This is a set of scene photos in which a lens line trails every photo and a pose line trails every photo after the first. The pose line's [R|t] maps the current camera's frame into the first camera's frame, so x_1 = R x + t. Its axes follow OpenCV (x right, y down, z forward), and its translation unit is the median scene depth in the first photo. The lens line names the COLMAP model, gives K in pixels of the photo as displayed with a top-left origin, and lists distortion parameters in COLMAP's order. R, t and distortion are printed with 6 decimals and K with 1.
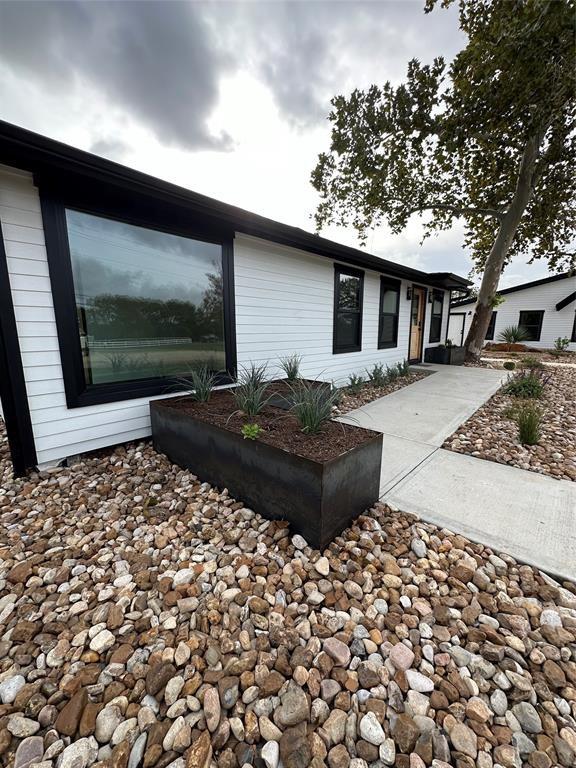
lens RADIAL K [[312.8, 0, 288.0], [0, 312.8, 384.0], [0, 0, 1]] dist [0.000667, 0.000448]
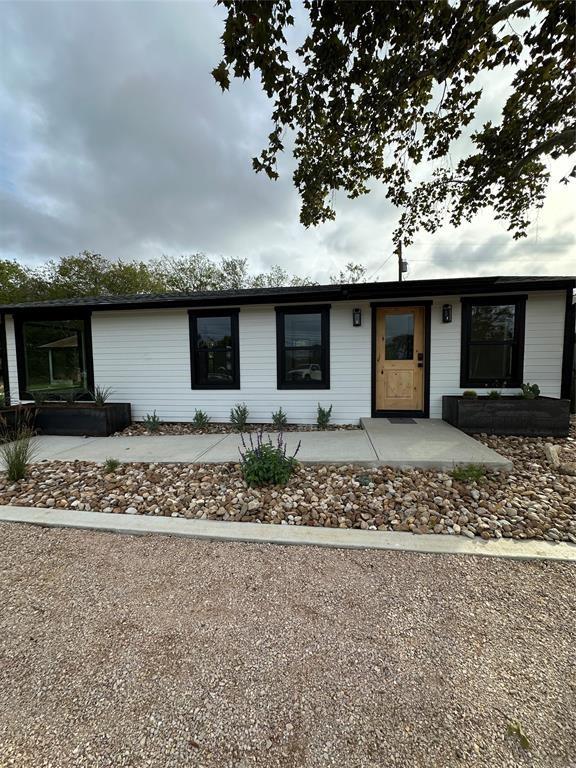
lens RADIAL K [[305.6, 0, 288.0], [0, 305.6, 384.0], [0, 0, 1]] dist [-0.005561, 0.000469]
pose [[0.566055, 0.050332, -0.822829, 0.814359], [-0.127084, 0.991530, -0.026775, -0.085476], [0.814513, 0.119725, 0.567658, 0.439096]]
